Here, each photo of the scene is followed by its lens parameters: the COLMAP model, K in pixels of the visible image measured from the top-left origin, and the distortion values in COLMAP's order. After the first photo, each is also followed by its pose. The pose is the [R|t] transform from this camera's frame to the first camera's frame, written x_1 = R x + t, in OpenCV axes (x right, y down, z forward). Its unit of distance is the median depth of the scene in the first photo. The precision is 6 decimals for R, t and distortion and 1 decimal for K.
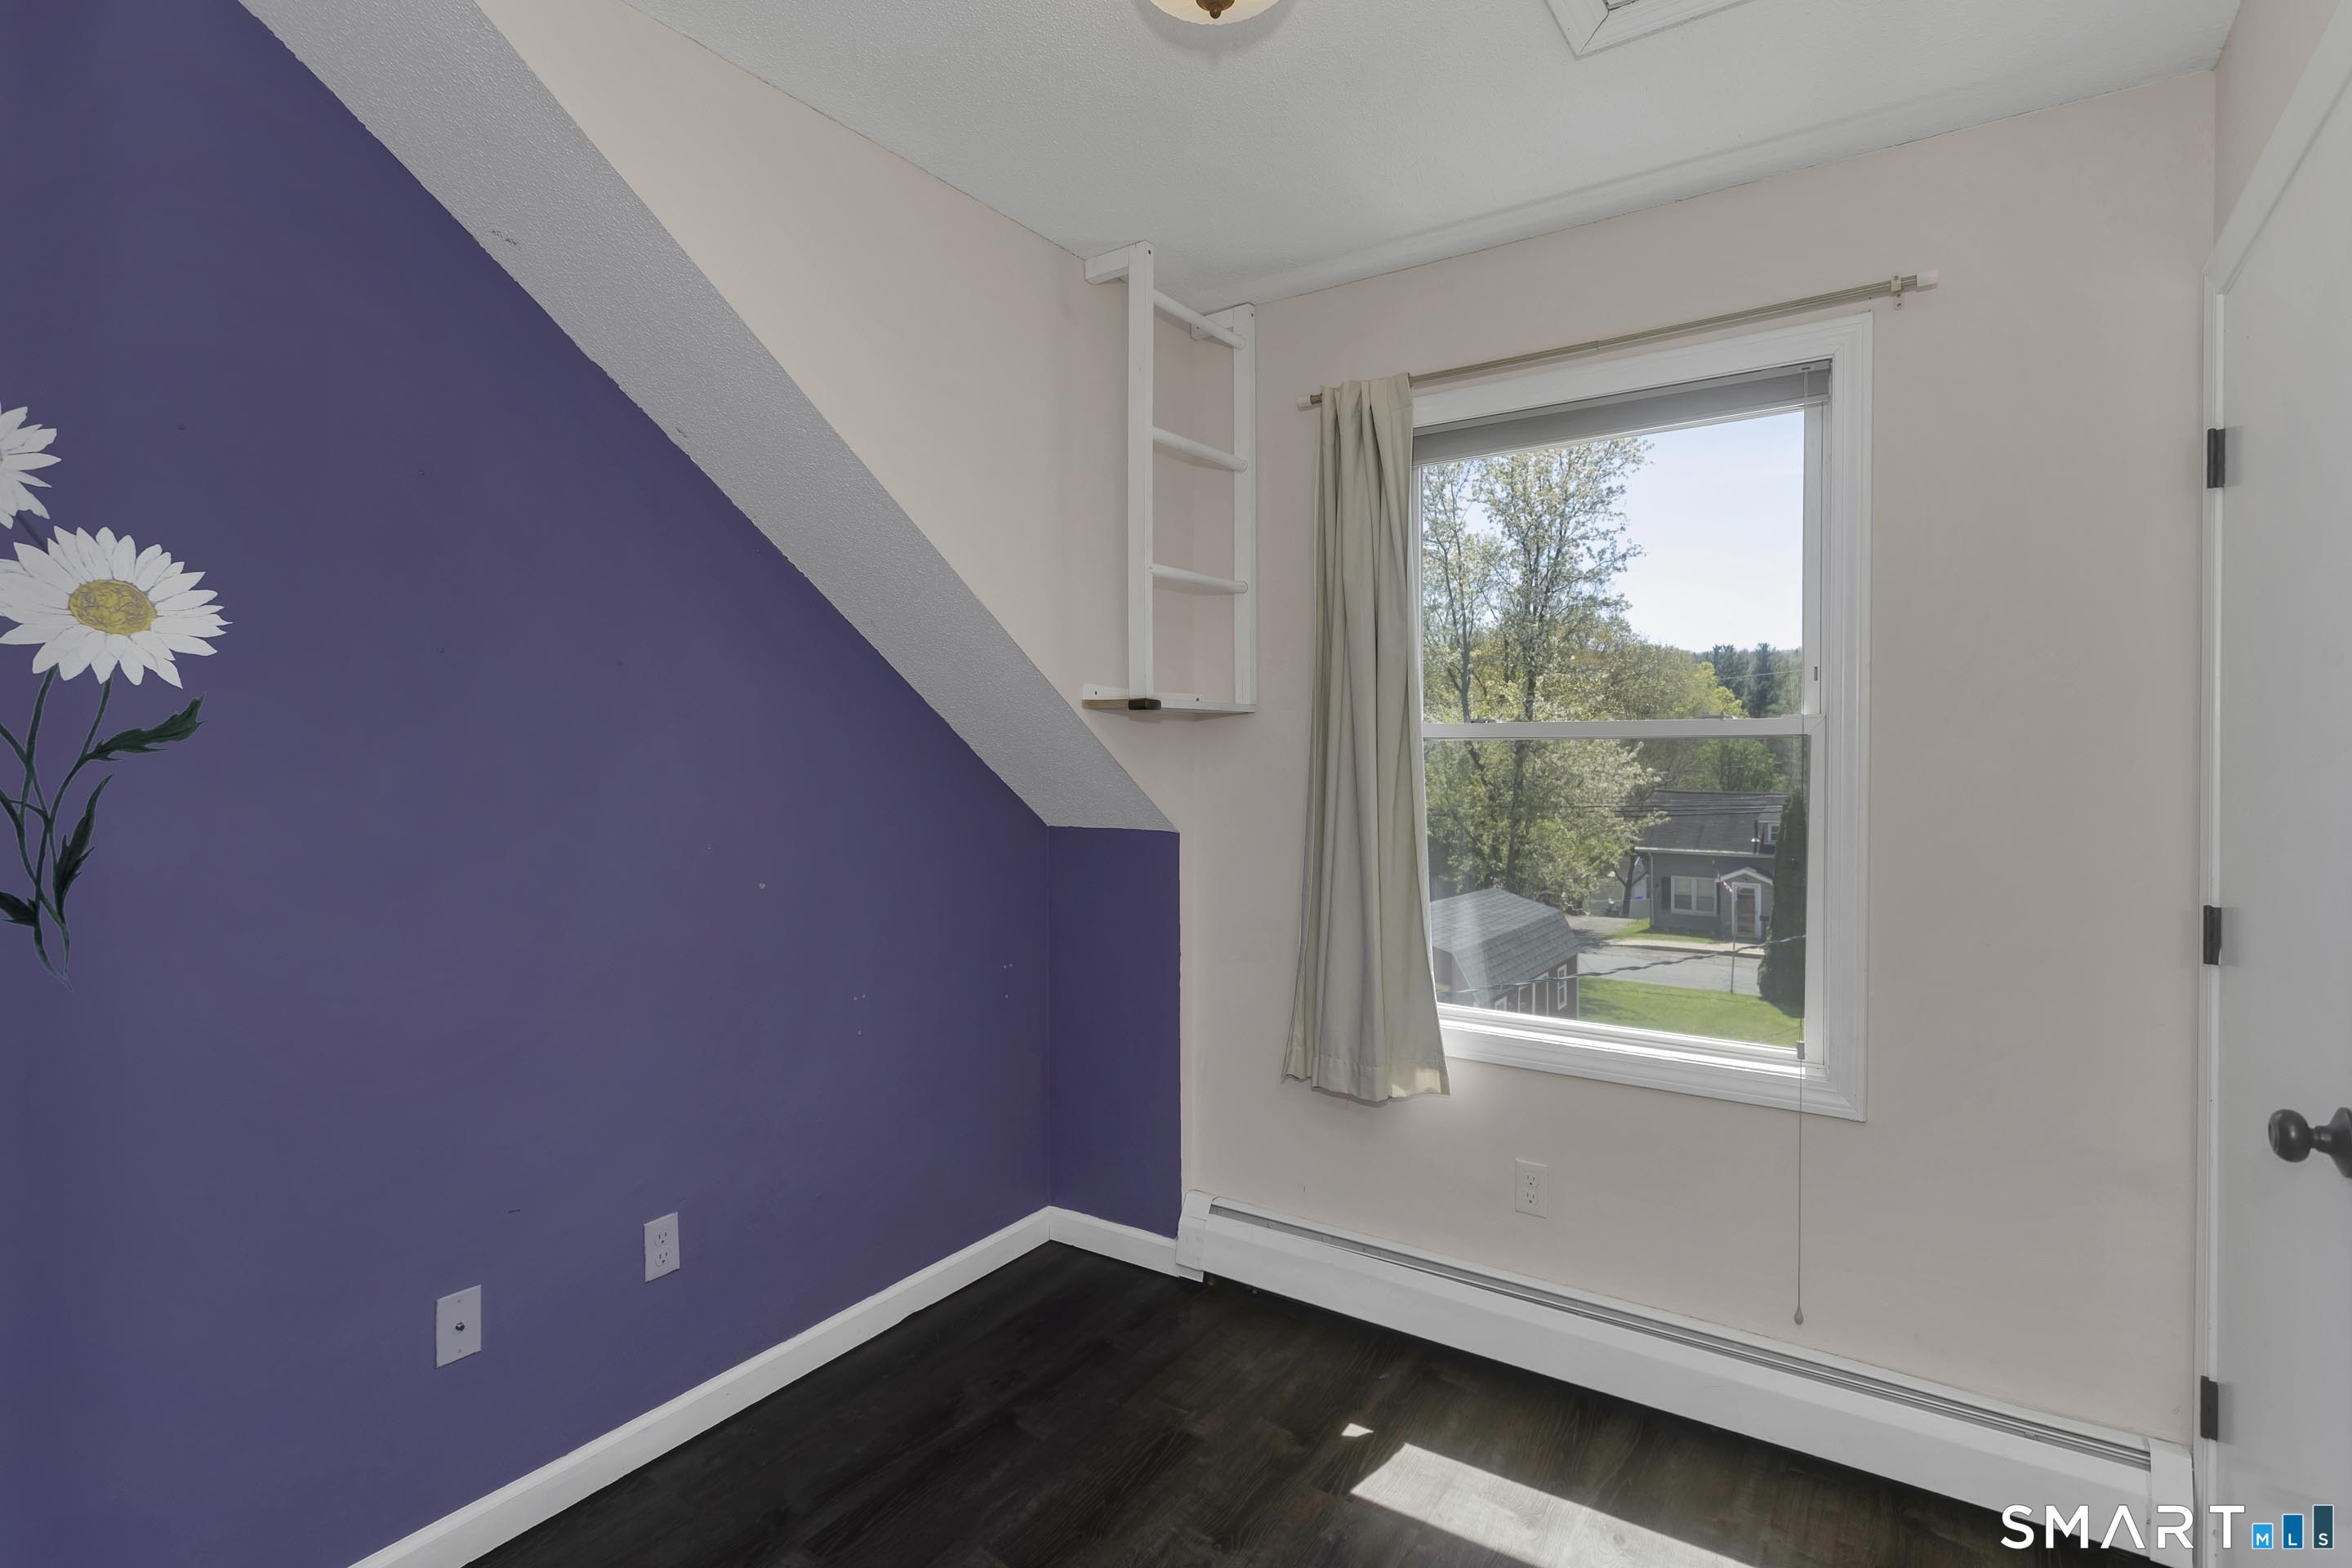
lens RADIAL K [[1142.6, 0, 1185.1], [0, 1142.6, 771.8], [0, 0, 1]] dist [-0.000262, 0.000428]
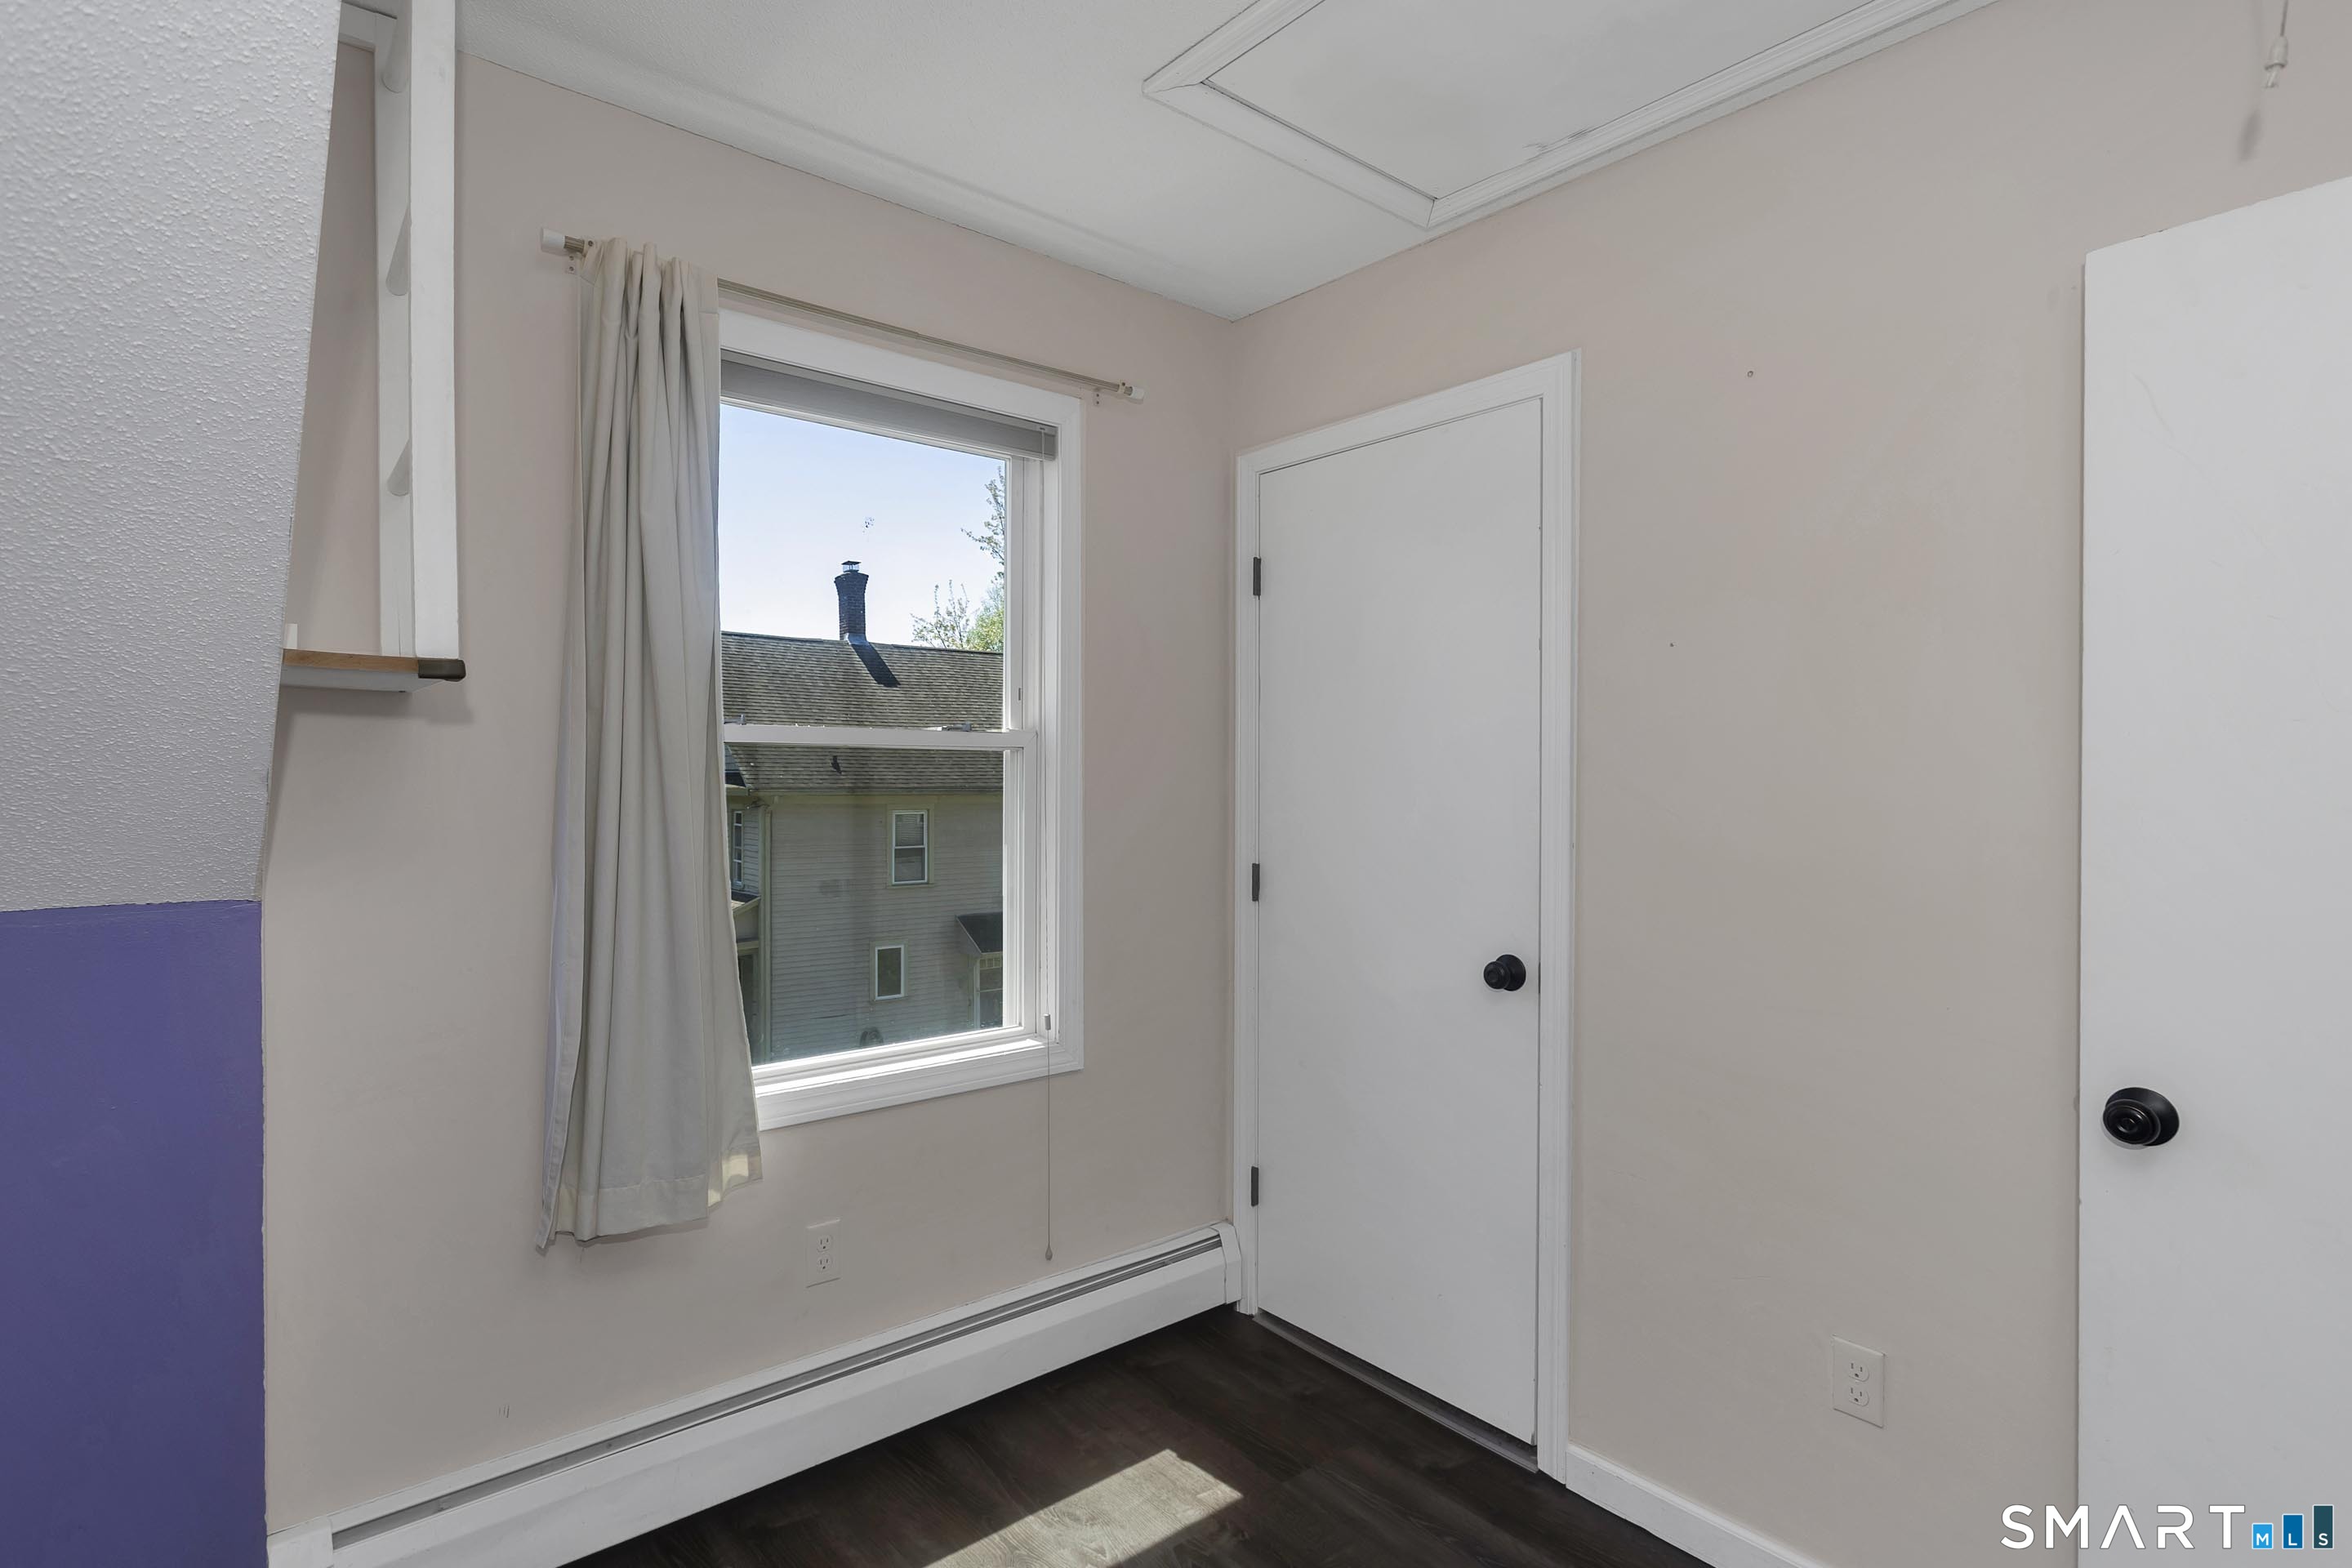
lens RADIAL K [[1173.7, 0, 1176.0], [0, 1173.7, 784.0], [0, 0, 1]] dist [0.025175, 0.000052]
pose [[0.298485, -0.011715, 0.954343, -0.496800], [0.014536, 0.999864, 0.007727, -0.001327], [-0.954304, 0.011566, 0.298614, 0.471154]]
